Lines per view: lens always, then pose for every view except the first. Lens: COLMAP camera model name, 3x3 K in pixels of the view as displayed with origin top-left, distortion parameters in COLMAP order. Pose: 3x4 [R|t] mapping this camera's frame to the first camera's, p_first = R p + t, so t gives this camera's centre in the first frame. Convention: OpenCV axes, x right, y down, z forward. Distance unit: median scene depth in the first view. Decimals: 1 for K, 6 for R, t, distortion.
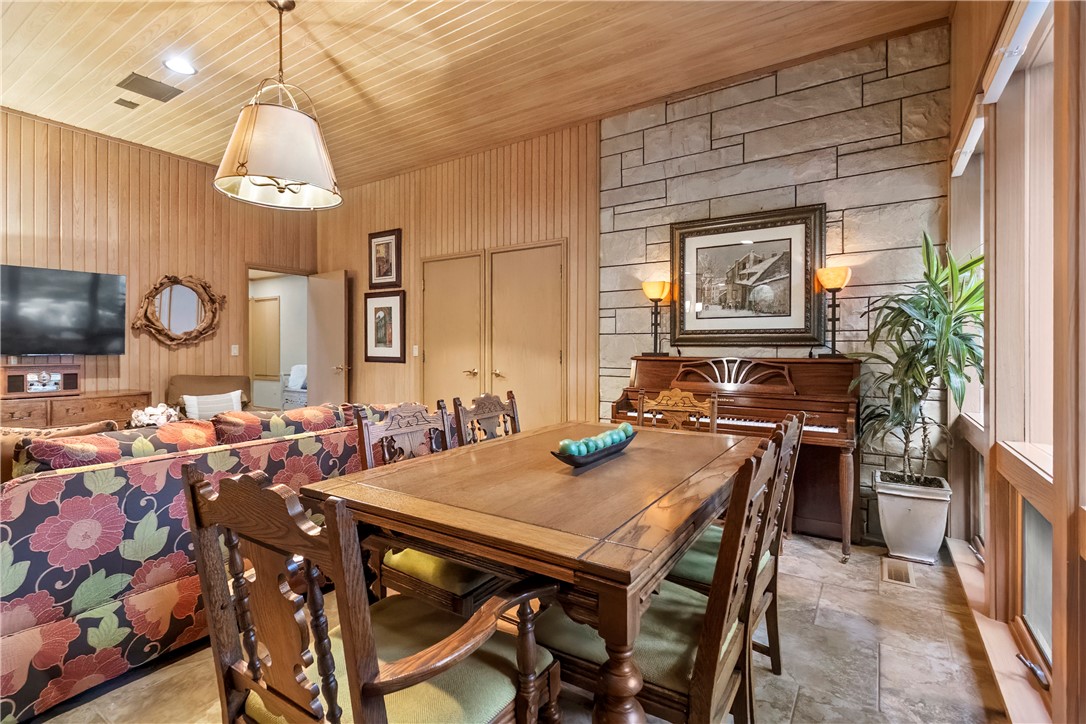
lens RADIAL K [[513.4, 0, 539.5], [0, 513.4, 354.2], [0, 0, 1]] dist [0.008510, -0.000968]
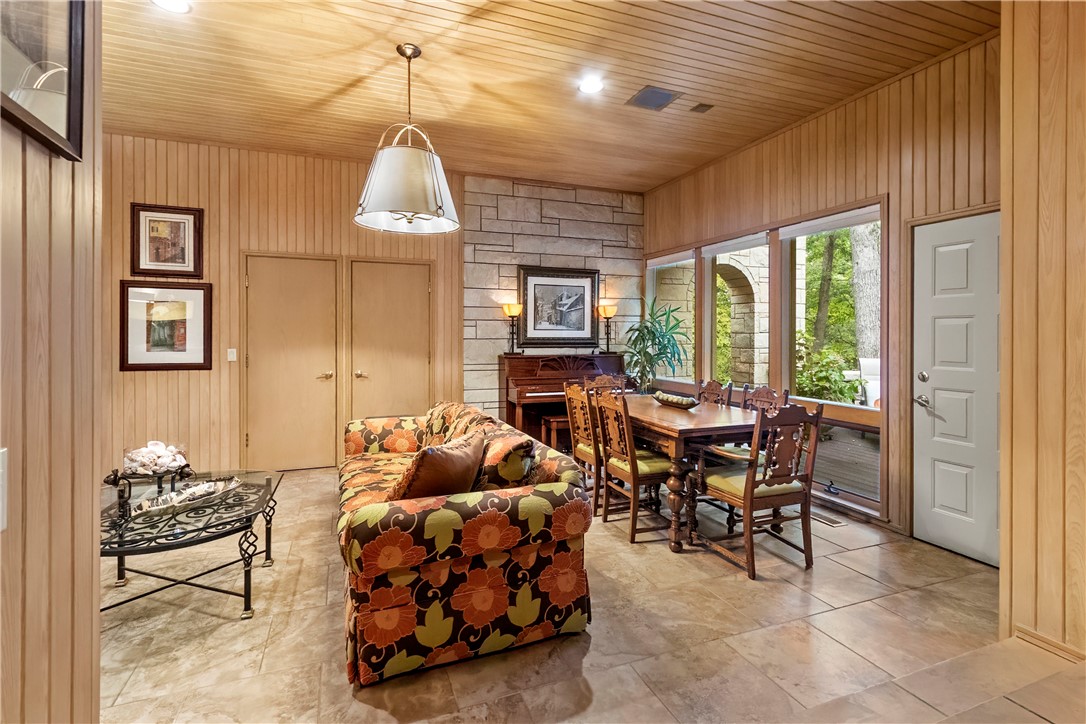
lens RADIAL K [[513.4, 0, 541.6], [0, 513.4, 336.8], [0, 0, 1]] dist [0.008510, -0.000968]
pose [[0.577985, -0.003722, 0.816039, -0.914757], [0.007155, 0.999974, -0.000507, -0.046280], [-0.816016, 0.006131, 0.577997, 0.091592]]
